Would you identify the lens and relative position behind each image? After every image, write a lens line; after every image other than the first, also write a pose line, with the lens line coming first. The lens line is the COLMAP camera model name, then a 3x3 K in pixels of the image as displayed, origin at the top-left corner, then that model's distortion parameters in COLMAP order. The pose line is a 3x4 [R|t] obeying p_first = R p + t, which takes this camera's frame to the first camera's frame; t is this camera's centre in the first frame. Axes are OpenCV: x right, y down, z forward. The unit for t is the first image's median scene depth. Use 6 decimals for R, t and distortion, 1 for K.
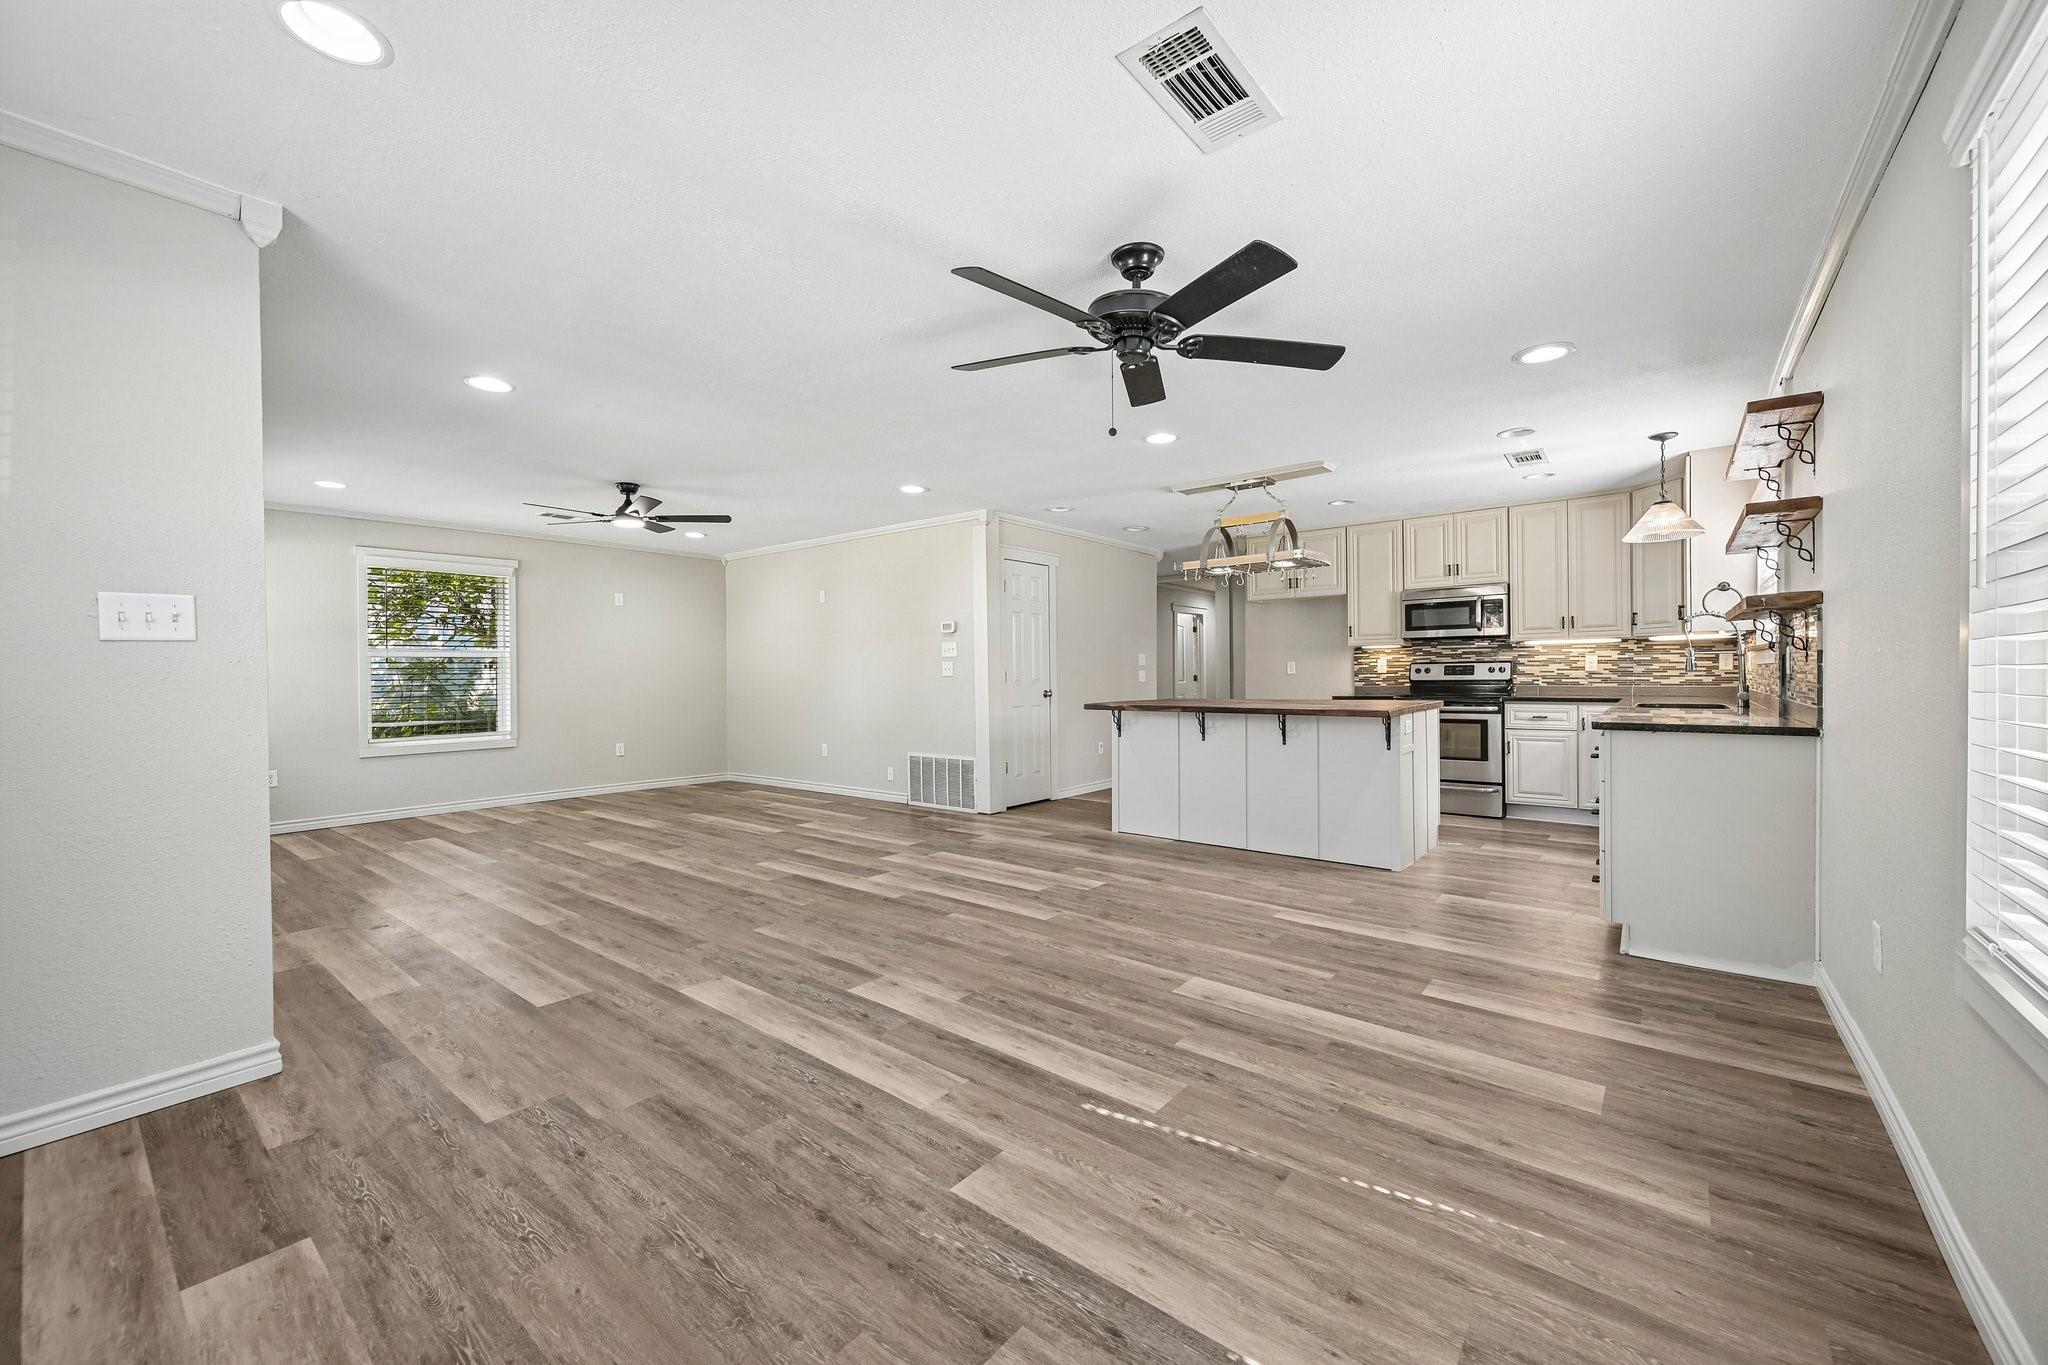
lens RADIAL K [[806.1, 0, 1028.4], [0, 806.1, 677.5], [0, 0, 1]] dist [-0.000524, 0.000203]
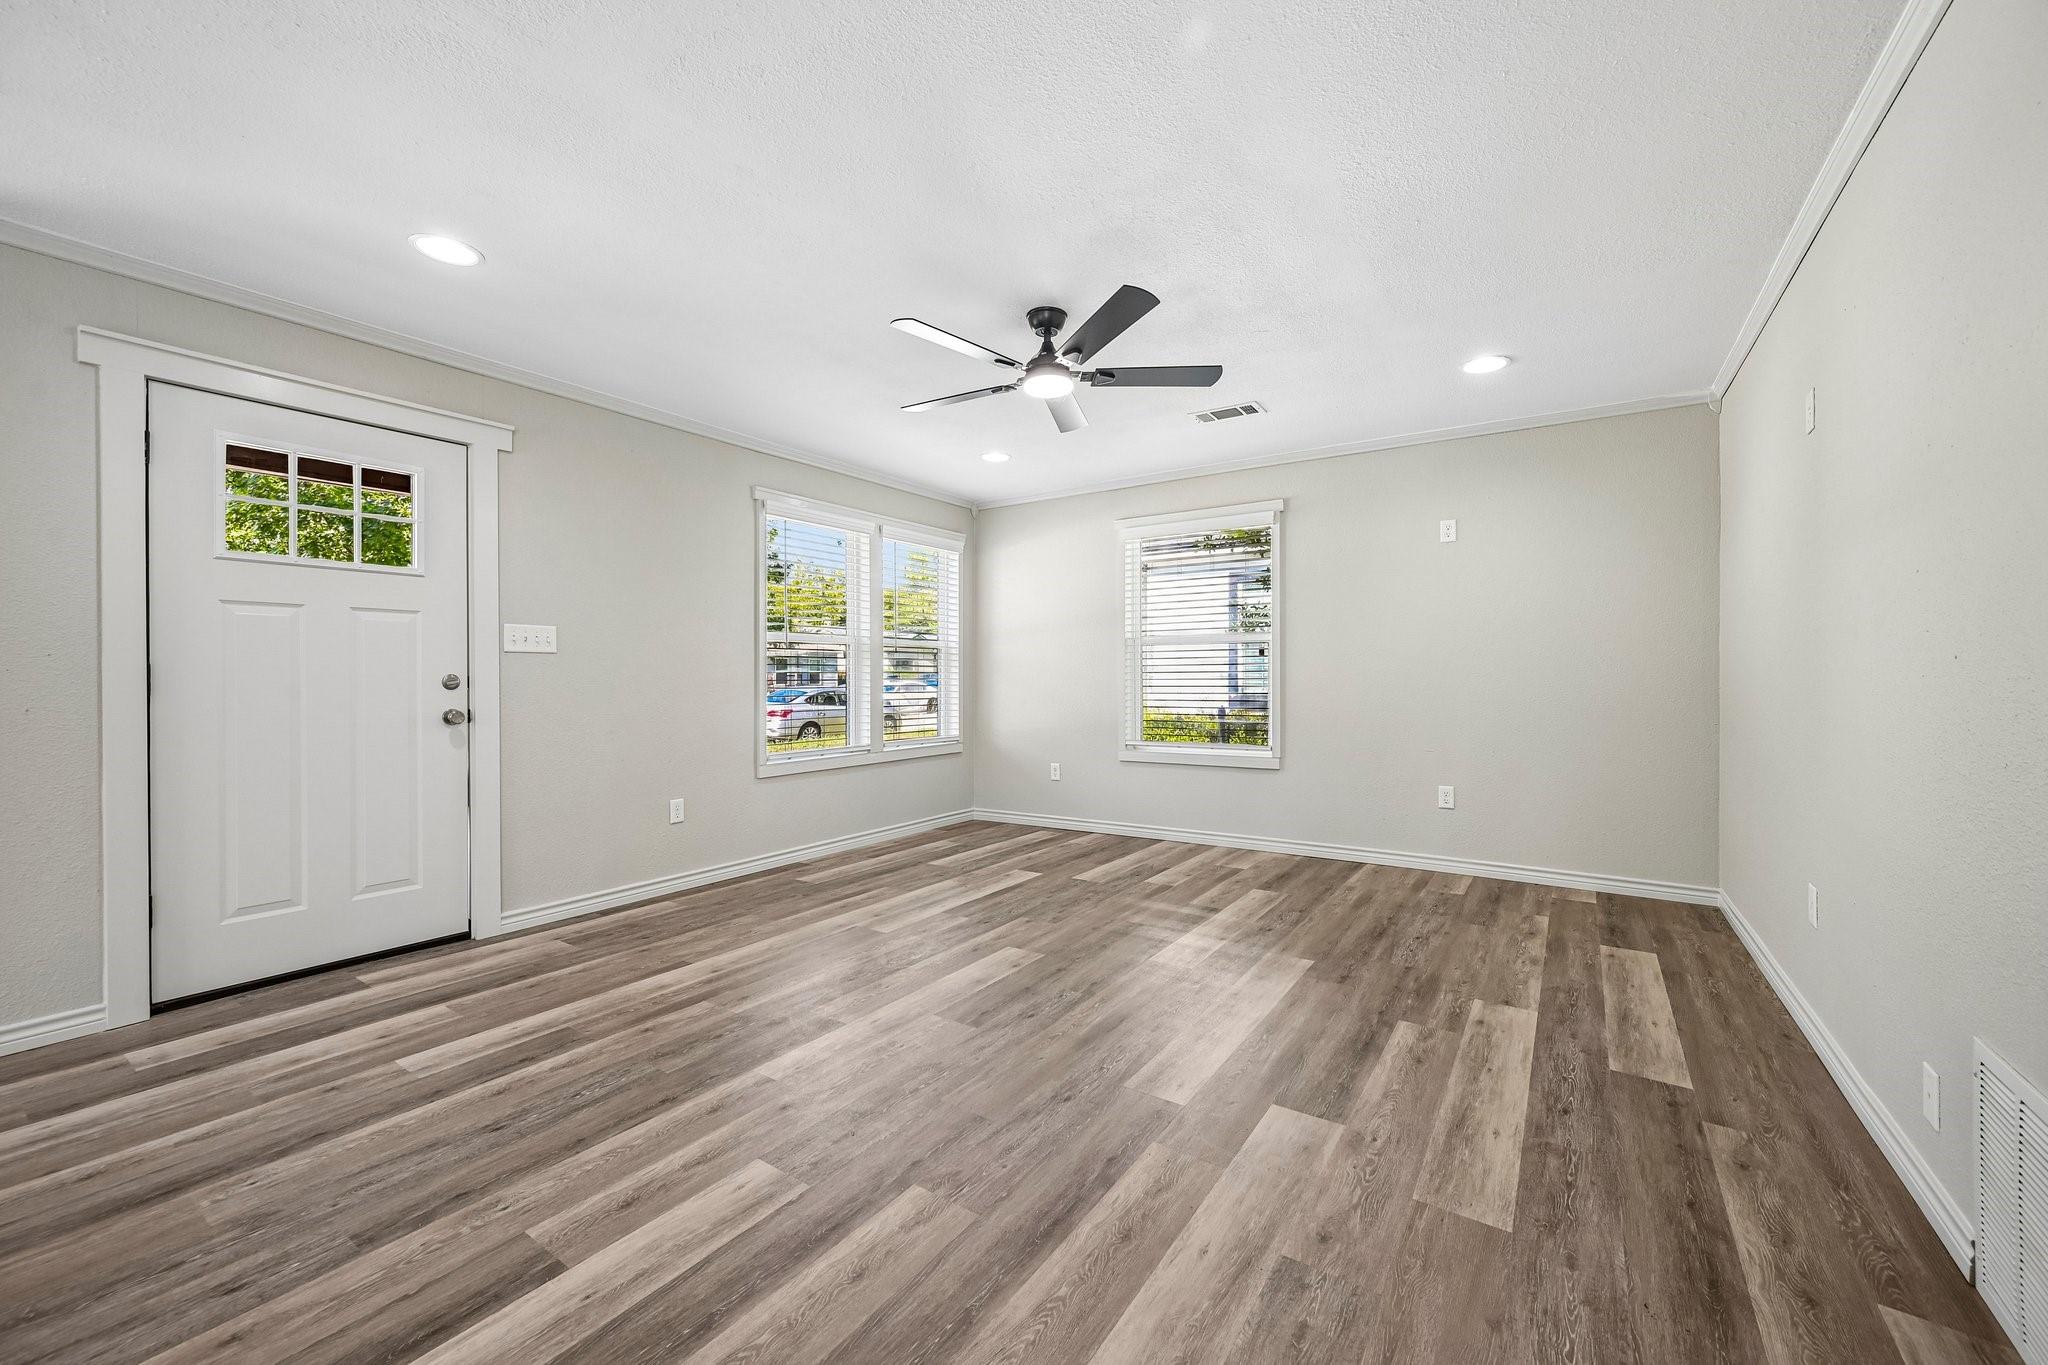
lens RADIAL K [[806.1, 0, 1030.3], [0, 806.1, 677.1], [0, 0, 1]] dist [-0.000524, 0.000203]
pose [[0.081563, 0.012828, -0.996586, 0.042893], [0.001811, 0.999914, 0.013019, -0.002877], [0.996667, -0.002866, 0.081533, 0.896998]]
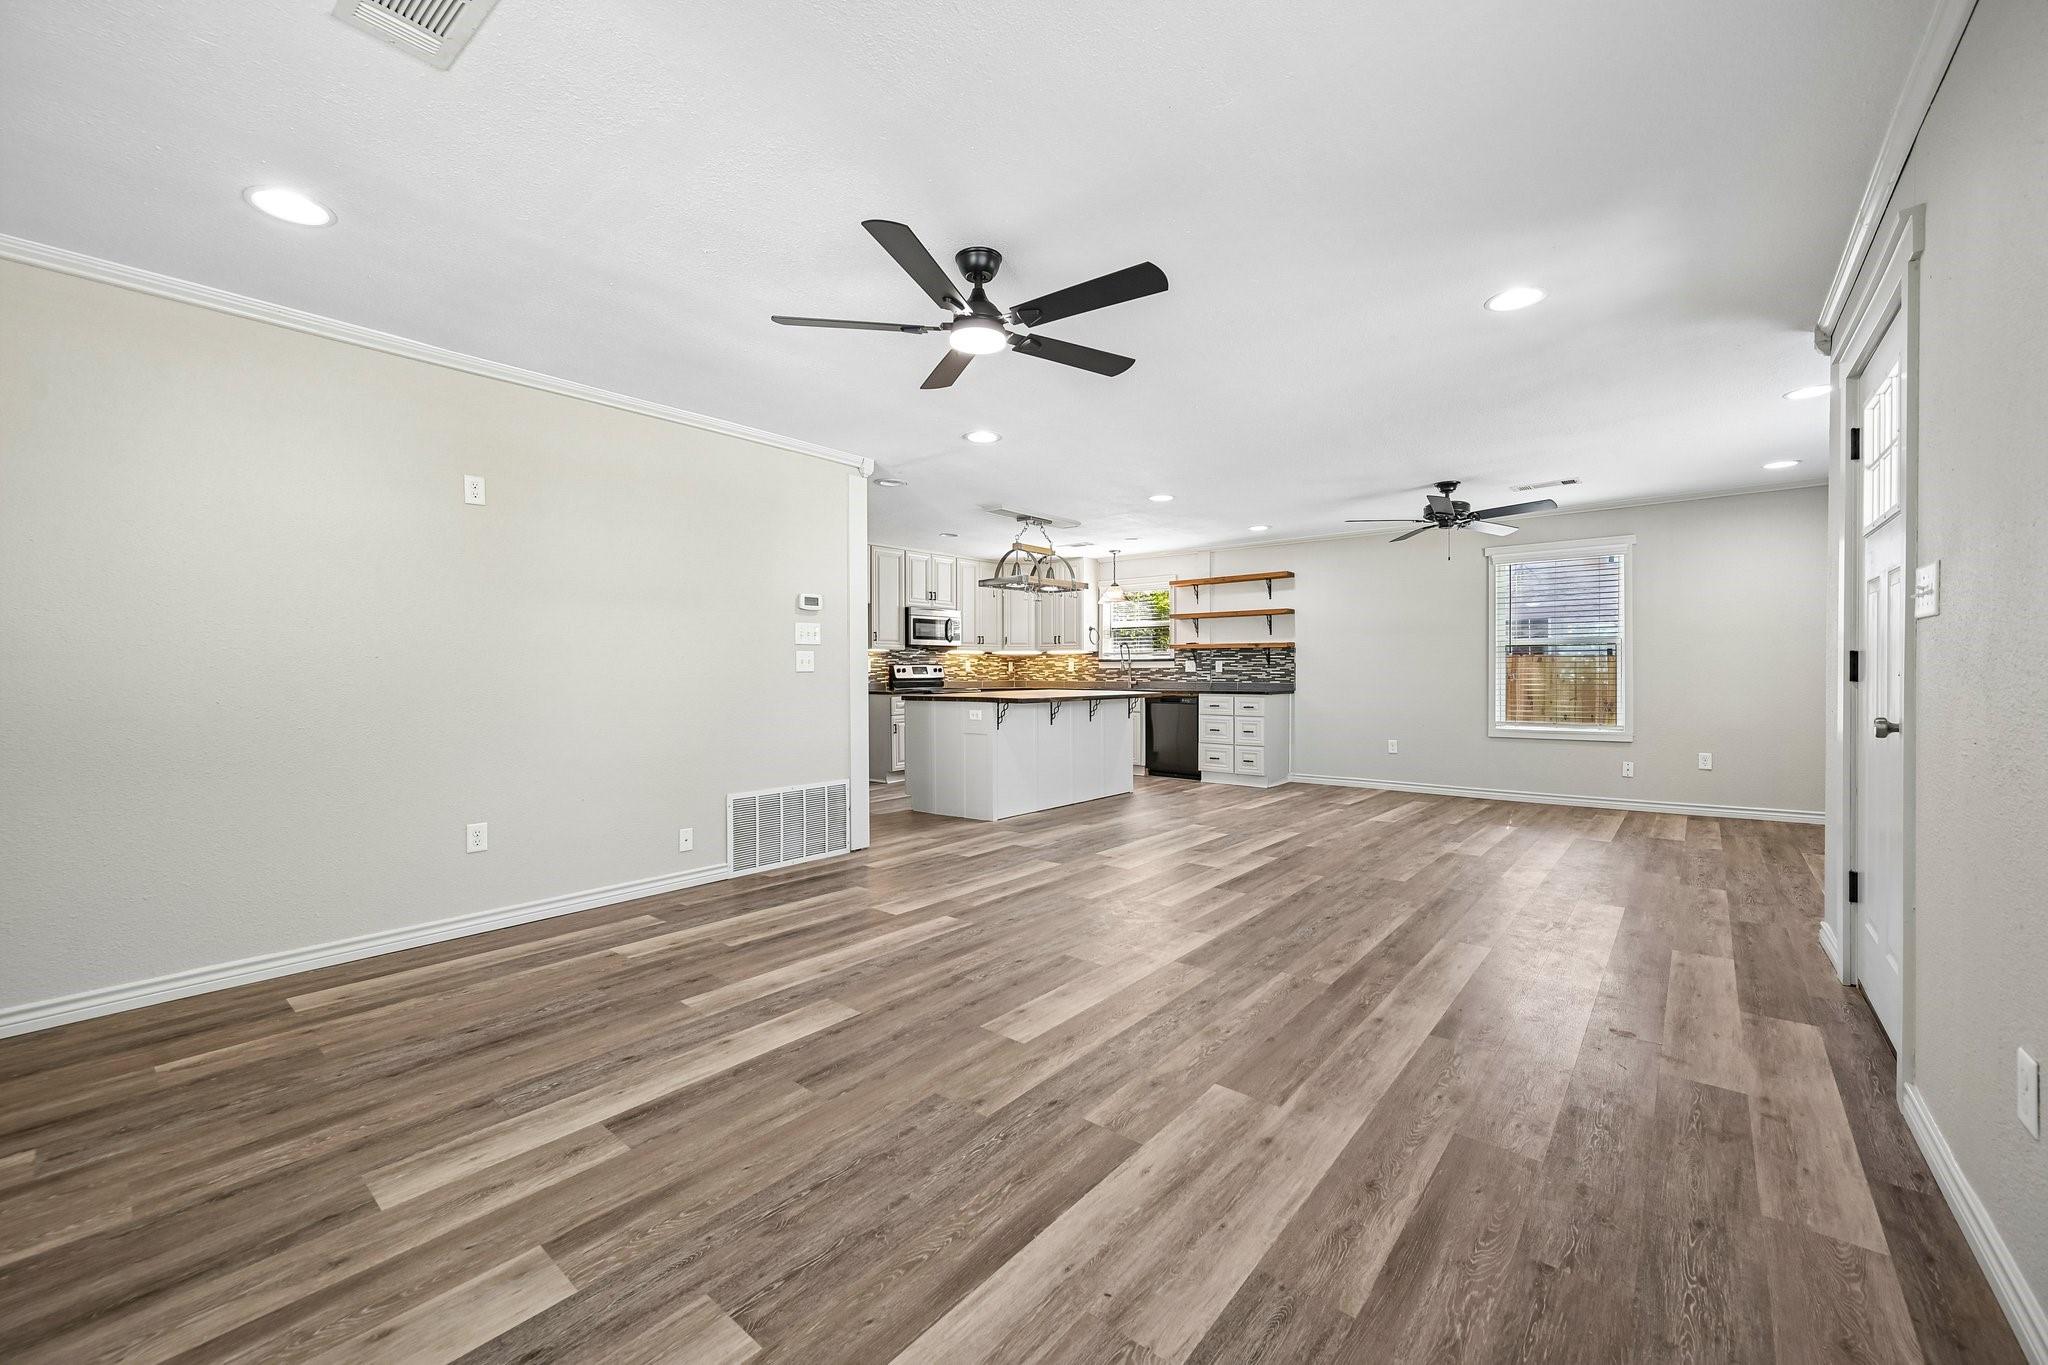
lens RADIAL K [[806.1, 0, 1027.4], [0, 806.1, 672.3], [0, 0, 1]] dist [-0.000524, 0.000203]
pose [[0.019523, 0.008272, 0.999775, -0.920599], [0.007530, 0.999936, -0.008420, 0.007566], [-0.999781, 0.007693, 0.019460, 0.915979]]
